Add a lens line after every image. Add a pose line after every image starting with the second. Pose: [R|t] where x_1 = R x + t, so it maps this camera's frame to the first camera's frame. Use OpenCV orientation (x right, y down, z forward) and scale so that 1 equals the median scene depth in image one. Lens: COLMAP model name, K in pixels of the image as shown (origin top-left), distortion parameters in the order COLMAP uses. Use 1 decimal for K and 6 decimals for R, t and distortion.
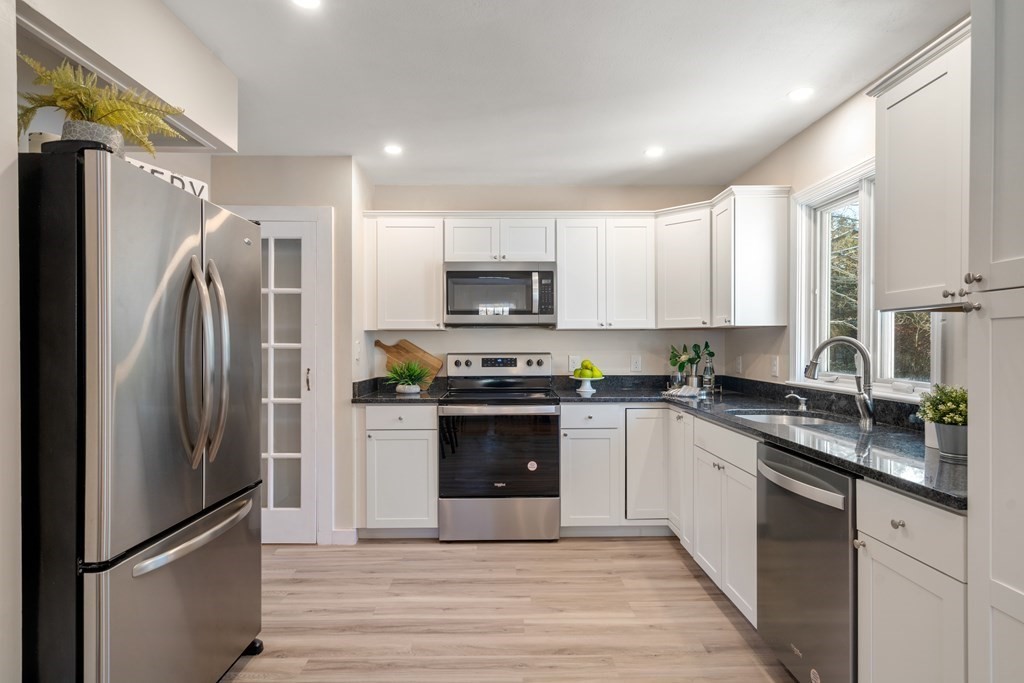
lens RADIAL K [[554.8, 0, 511.4], [0, 554.8, 347.7], [0, 0, 1]] dist [-0.001936, 0.000179]
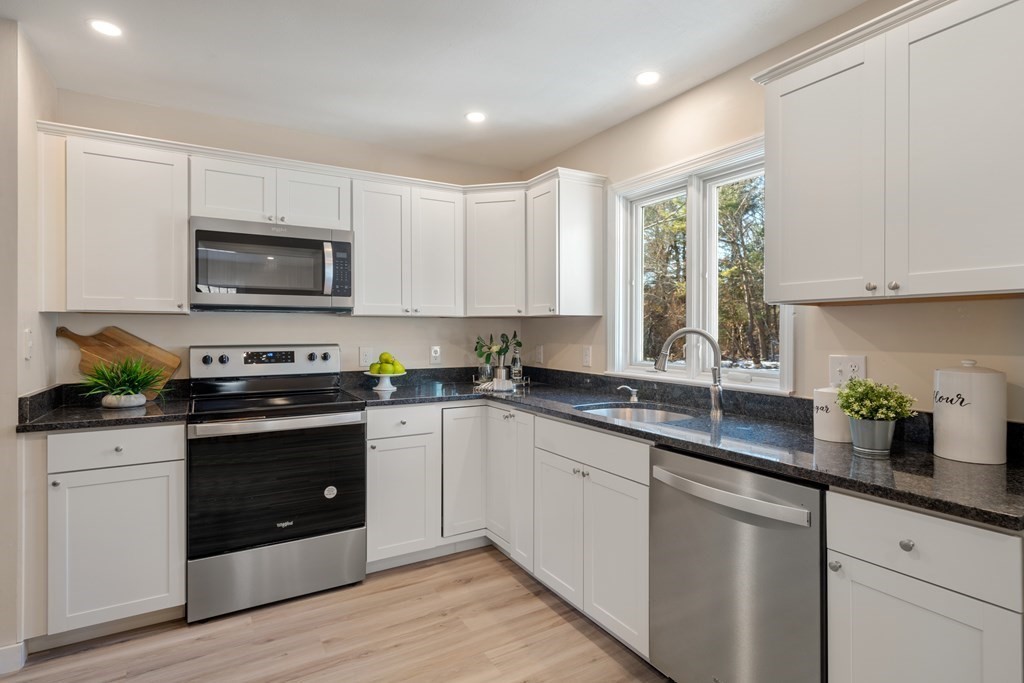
lens RADIAL K [[526.7, 0, 512.8], [0, 526.7, 331.0], [0, 0, 1]] dist [0.002023, 0.001039]
pose [[0.867621, 0.002524, 0.497219, -0.105138], [0.000133, 0.999986, -0.005309, -0.006636], [-0.497226, 0.004673, 0.867609, 0.234599]]
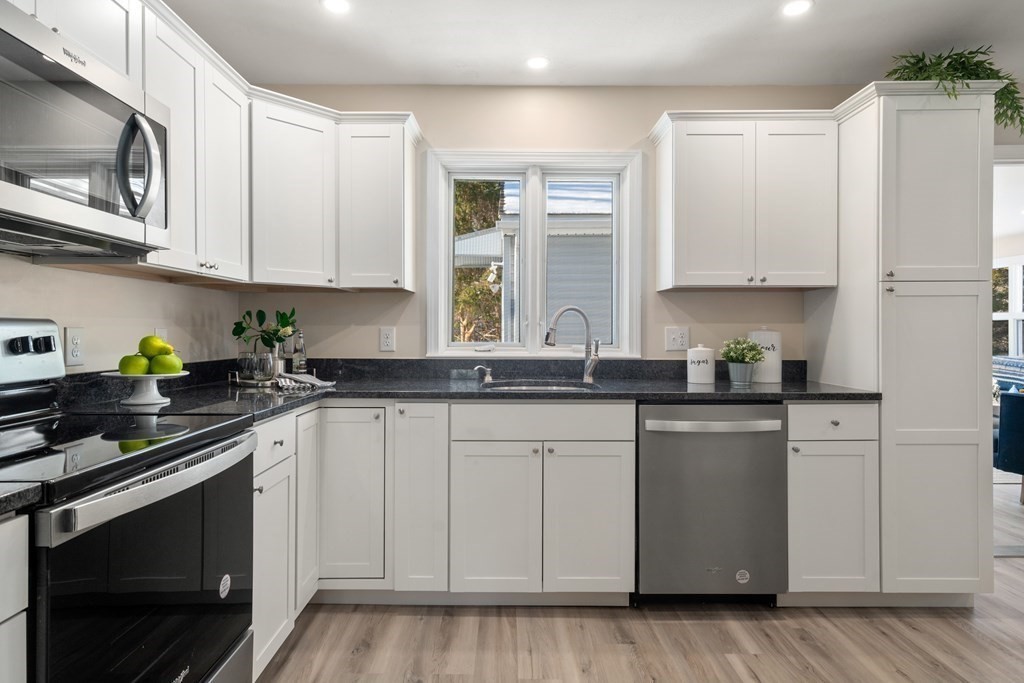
lens RADIAL K [[578.5, 0, 510.8], [0, 578.5, 332.9], [0, 0, 1]] dist [0.003190, 0.000448]
pose [[0.013130, 0.000061, 0.999914, -0.387362], [0.005039, 0.999987, -0.000127, 0.023185], [-0.999901, 0.005040, 0.013130, 0.763677]]
